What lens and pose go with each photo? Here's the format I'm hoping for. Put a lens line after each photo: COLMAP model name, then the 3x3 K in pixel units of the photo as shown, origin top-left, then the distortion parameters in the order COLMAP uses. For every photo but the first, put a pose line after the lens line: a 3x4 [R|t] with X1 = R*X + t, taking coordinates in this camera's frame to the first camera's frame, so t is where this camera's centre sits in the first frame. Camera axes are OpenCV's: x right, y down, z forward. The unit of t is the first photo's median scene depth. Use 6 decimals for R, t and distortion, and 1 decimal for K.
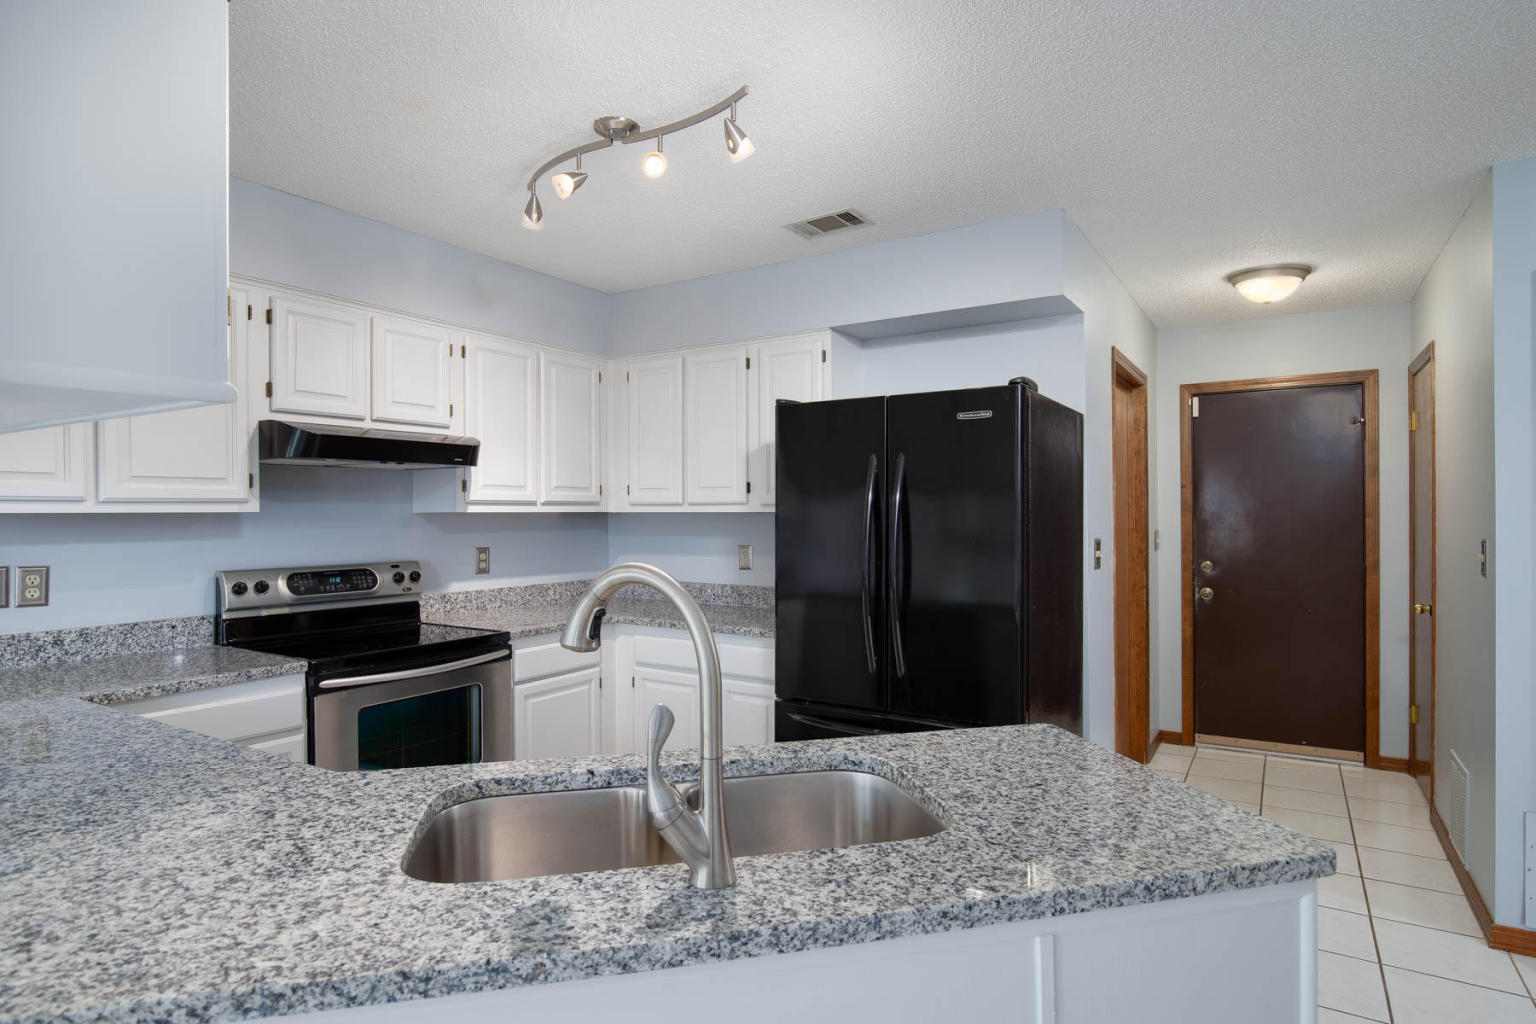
lens RADIAL K [[818.5, 0, 802.9], [0, 818.5, 514.5], [0, 0, 1]] dist [-0.021460, 0.000920]
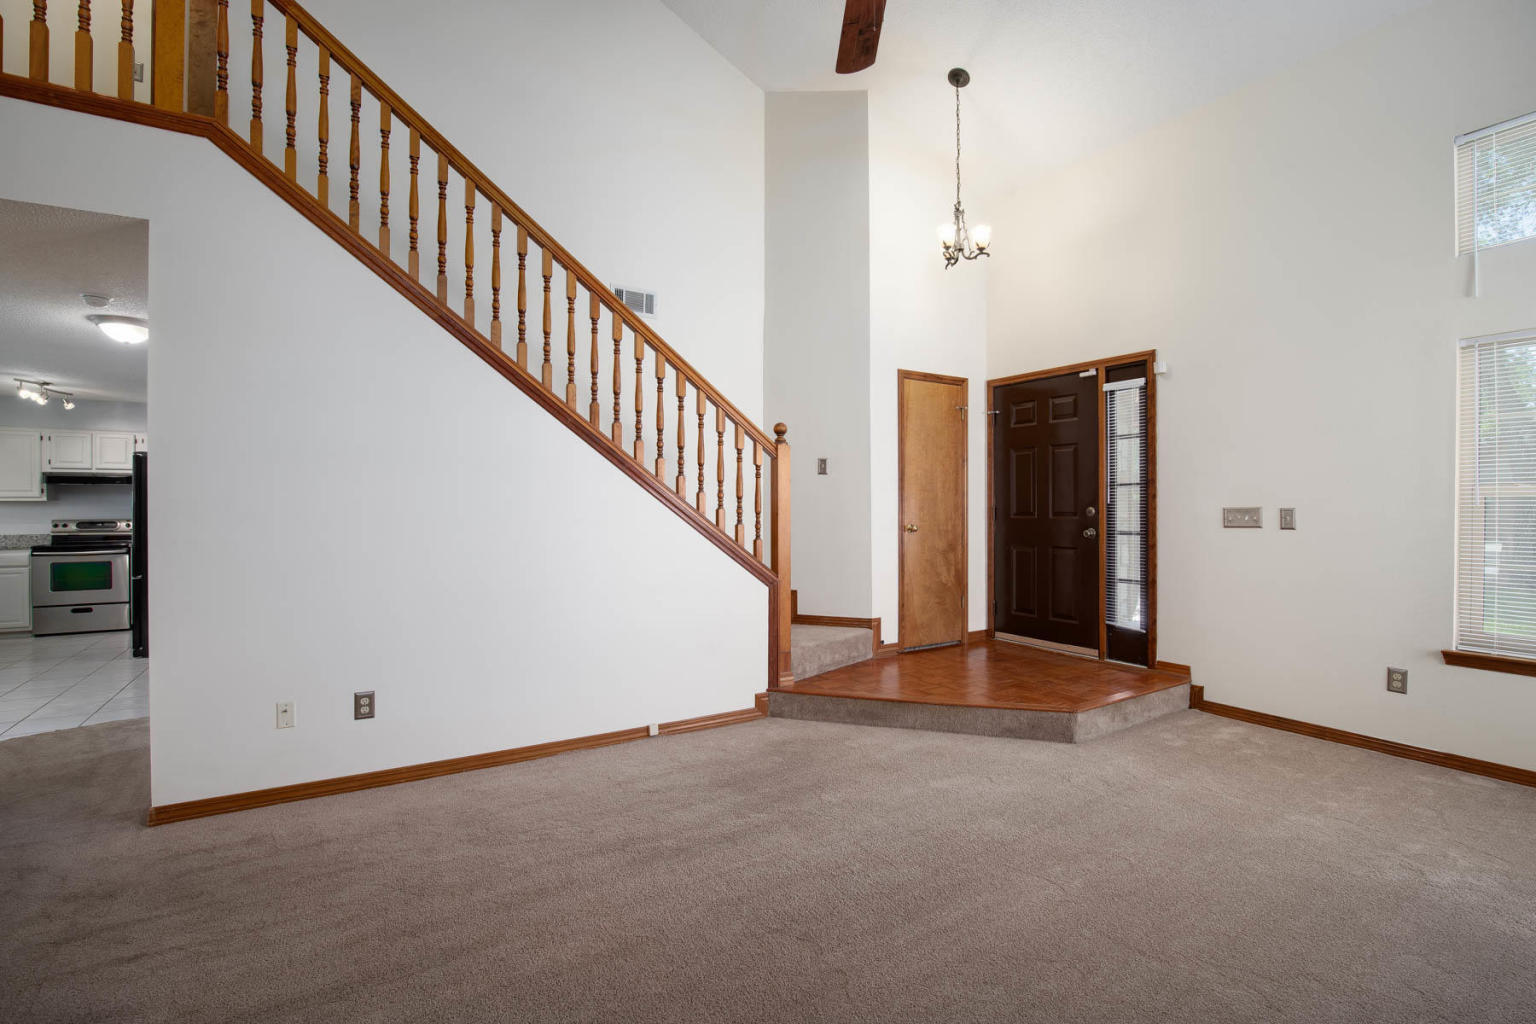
lens RADIAL K [[760.2, 0, 778.3], [0, 760.2, 508.6], [0, 0, 1]] dist [-0.026455, 0.002803]
pose [[0.871970, -0.003331, -0.489547, 3.020736], [0.005431, 0.999981, 0.002870, 0.032442], [0.489529, -0.005161, 0.871972, -0.122833]]
